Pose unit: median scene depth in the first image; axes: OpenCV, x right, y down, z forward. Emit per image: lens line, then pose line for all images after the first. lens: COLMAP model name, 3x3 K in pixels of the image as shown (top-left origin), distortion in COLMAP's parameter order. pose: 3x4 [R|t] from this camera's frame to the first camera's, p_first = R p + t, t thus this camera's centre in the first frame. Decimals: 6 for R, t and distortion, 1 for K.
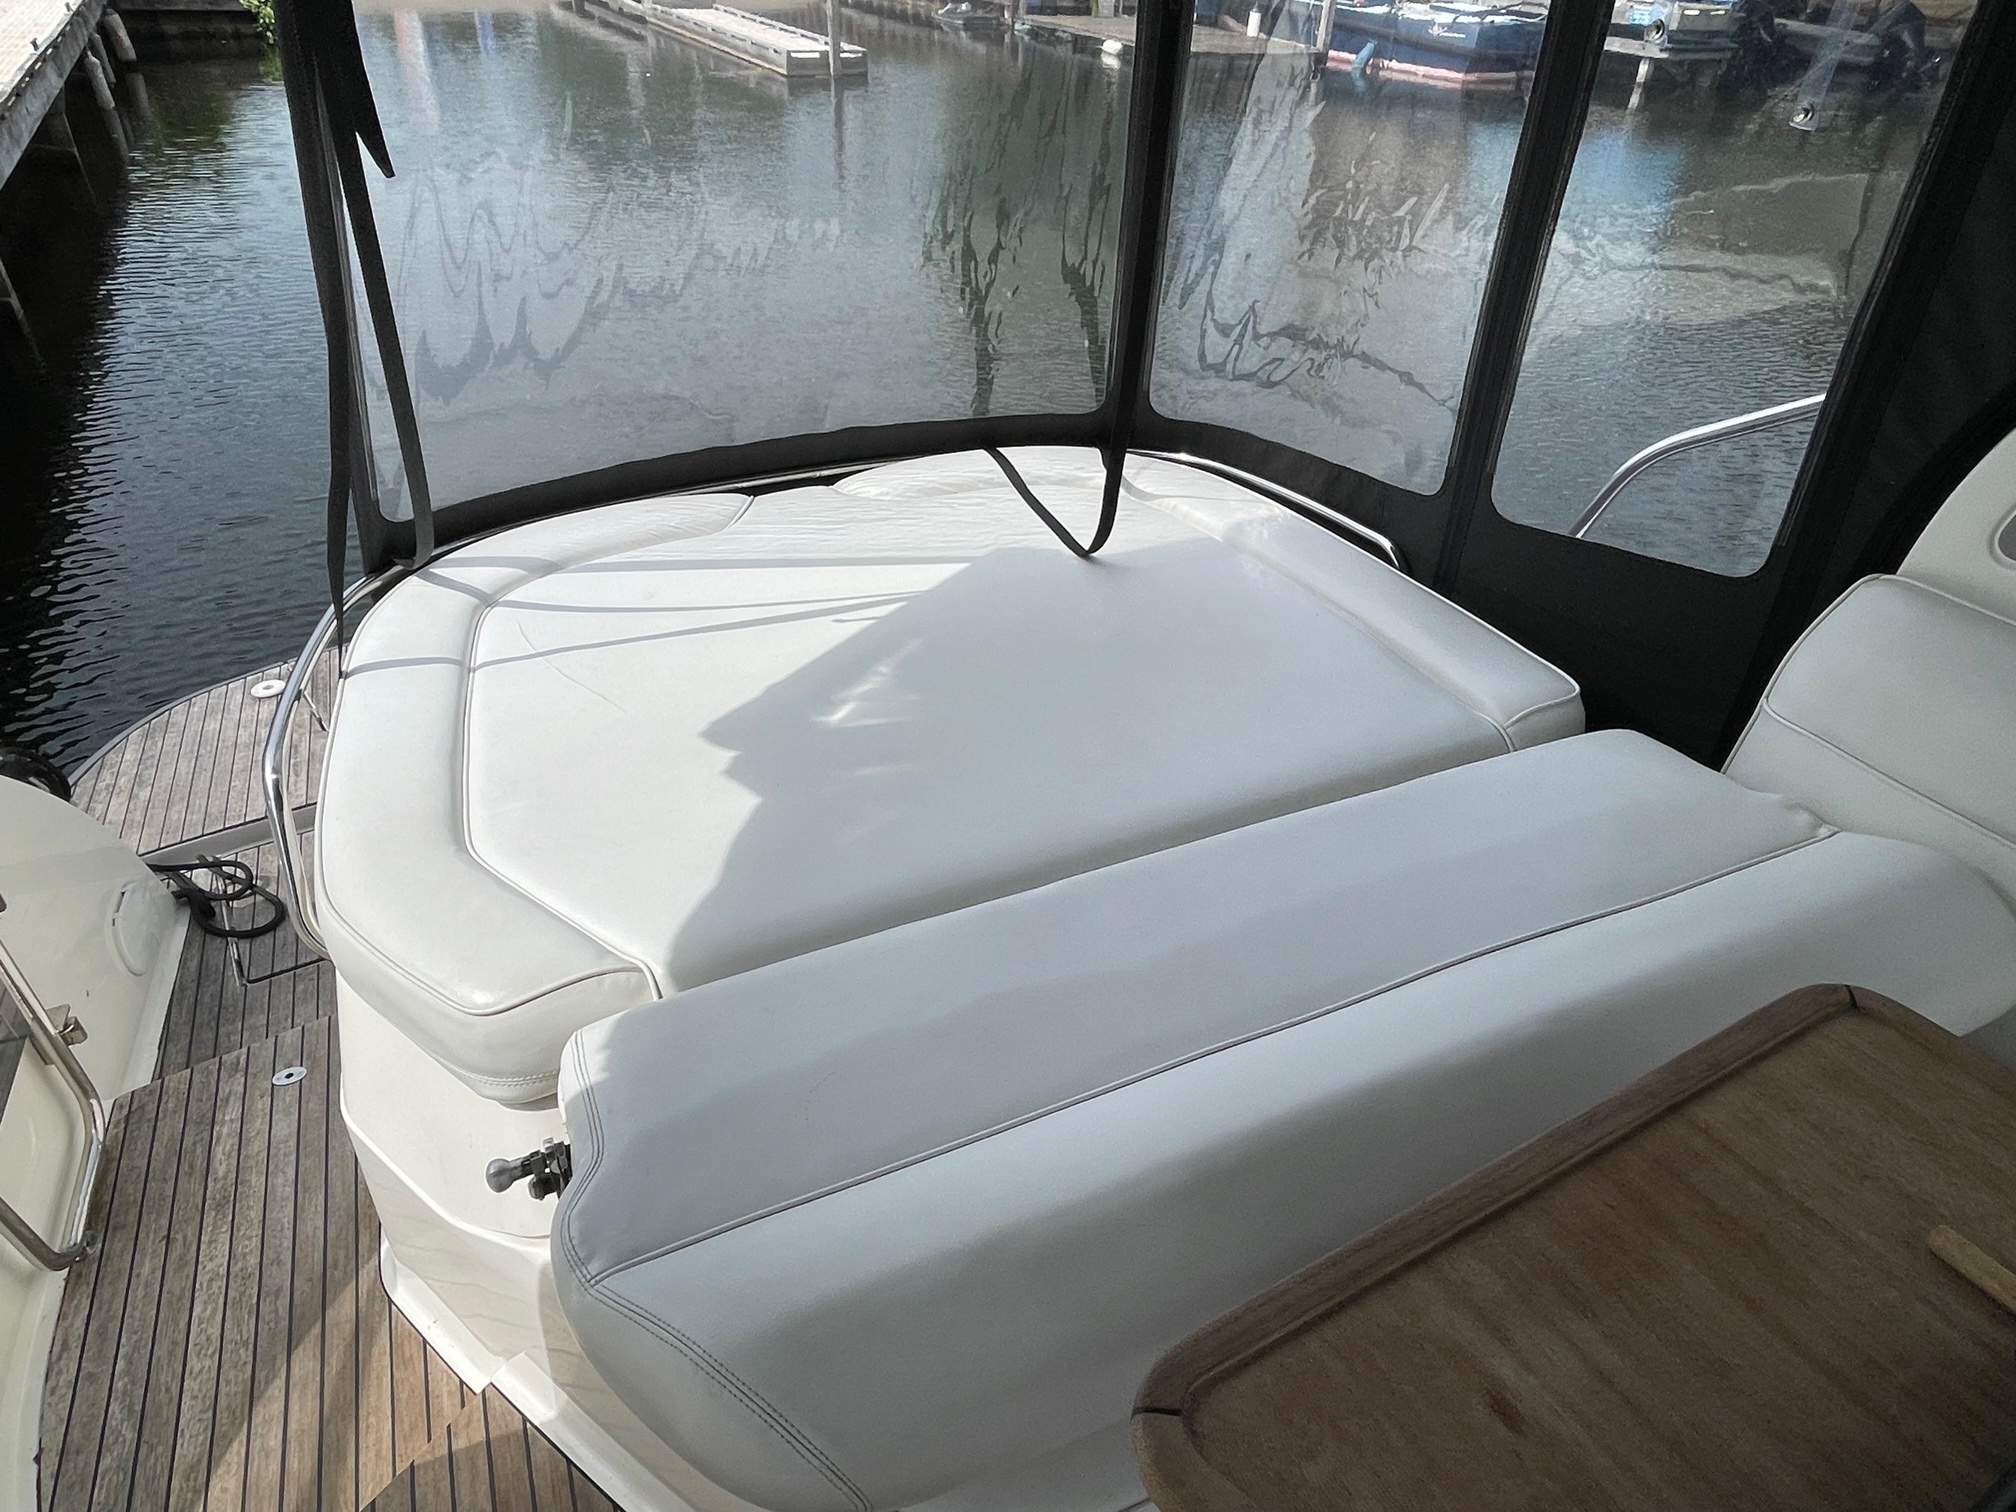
lens RADIAL K [[1252.6, 0, 1008.0], [0, 1252.6, 756.0], [0, 0, 1]] dist [-0.050839, 0.028889]
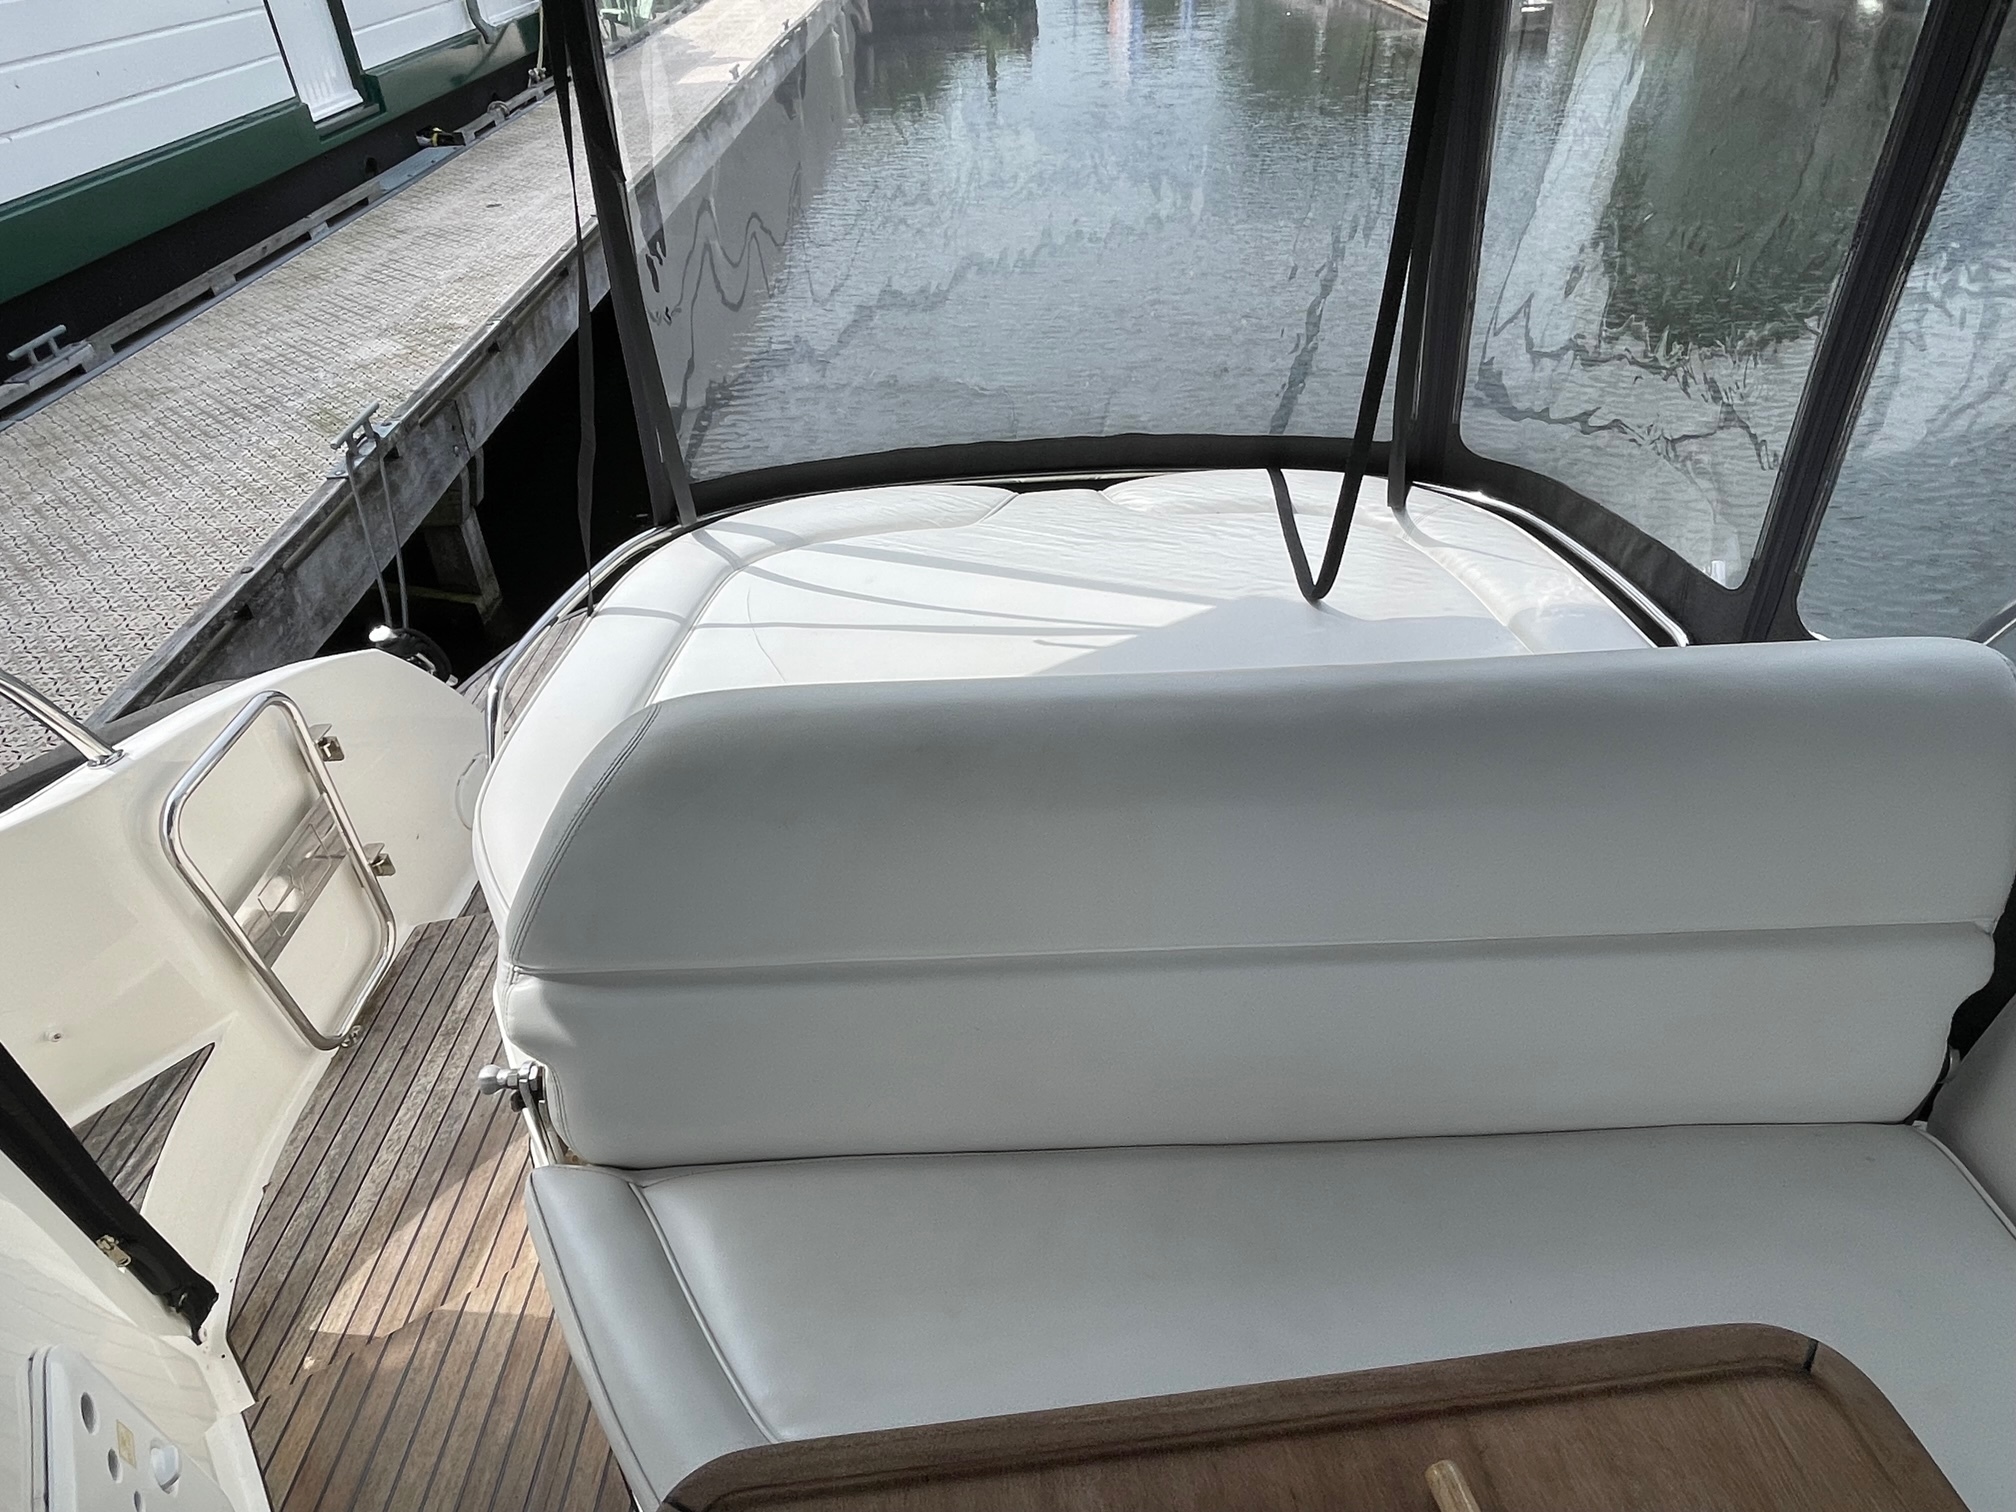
lens RADIAL K [[1252.6, 0, 1008.0], [0, 1252.6, 756.0], [0, 0, 1]] dist [-0.050839, 0.028889]
pose [[0.915548, 0.186459, -0.356378, 0.247950], [-0.176239, 0.982440, 0.061255, -0.075213], [0.361541, 0.006726, 0.932332, 0.060150]]
